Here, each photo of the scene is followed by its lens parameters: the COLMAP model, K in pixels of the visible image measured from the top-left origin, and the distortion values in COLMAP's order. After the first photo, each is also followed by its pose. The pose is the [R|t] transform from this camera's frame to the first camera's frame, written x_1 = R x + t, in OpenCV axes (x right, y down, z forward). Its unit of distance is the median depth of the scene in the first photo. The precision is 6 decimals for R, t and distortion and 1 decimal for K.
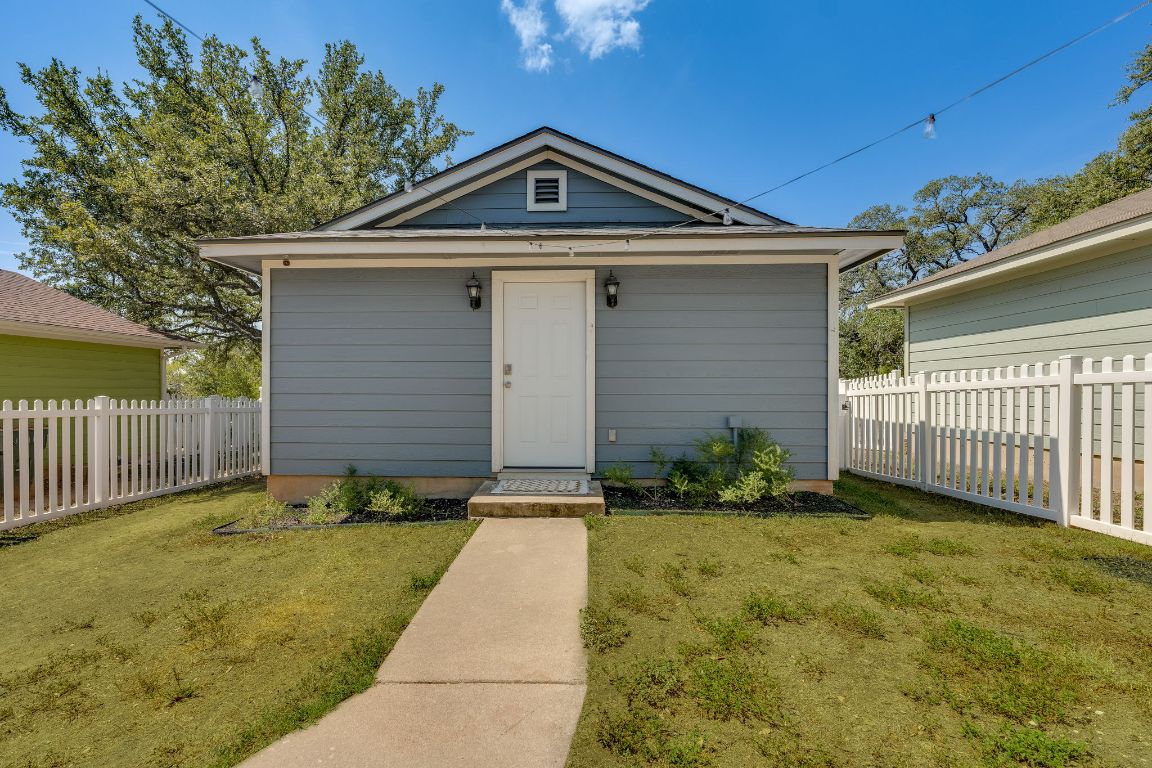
lens RADIAL K [[461.3, 0, 576.0], [0, 461.3, 384.0], [0, 0, 1]] dist [-0.001433, -0.000185]
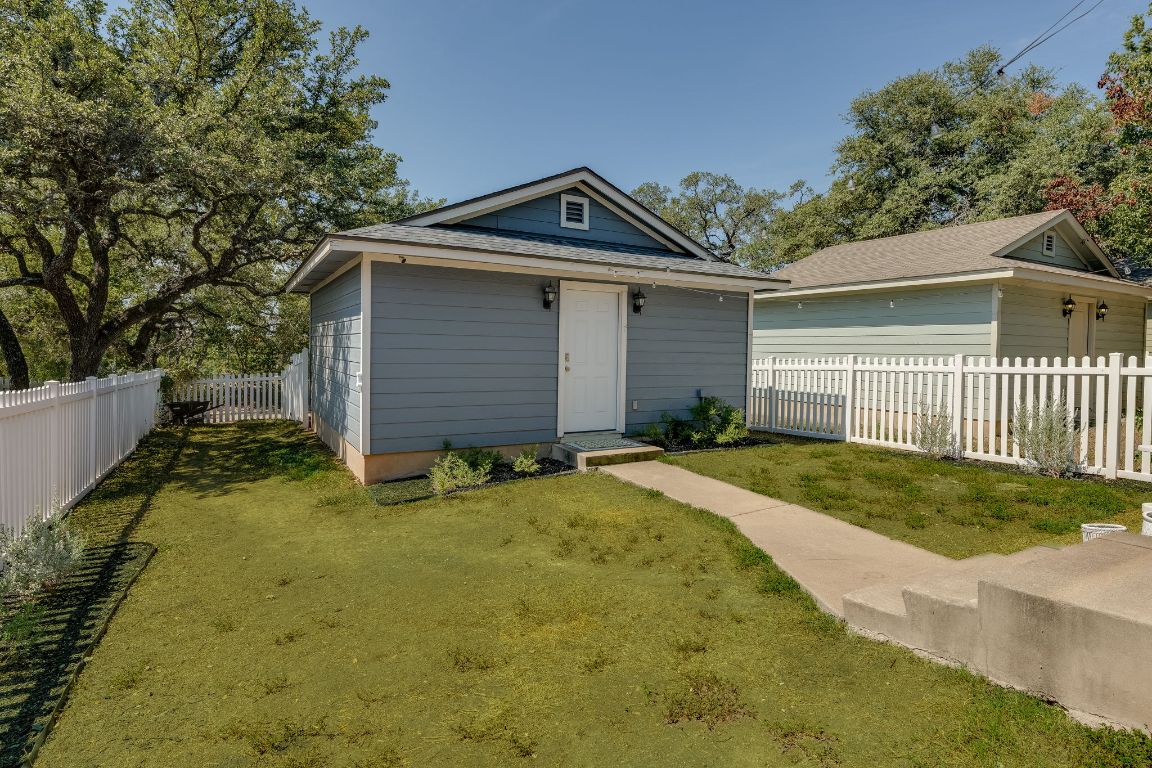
lens RADIAL K [[578.3, 0, 575.6], [0, 578.3, 346.0], [0, 0, 1]] dist [-0.000207, -0.000048]
pose [[0.855464, 0.015190, 0.517639, -0.973891], [-0.024577, 0.999634, 0.011282, -0.082357], [-0.517278, -0.022374, 0.855525, -0.396789]]
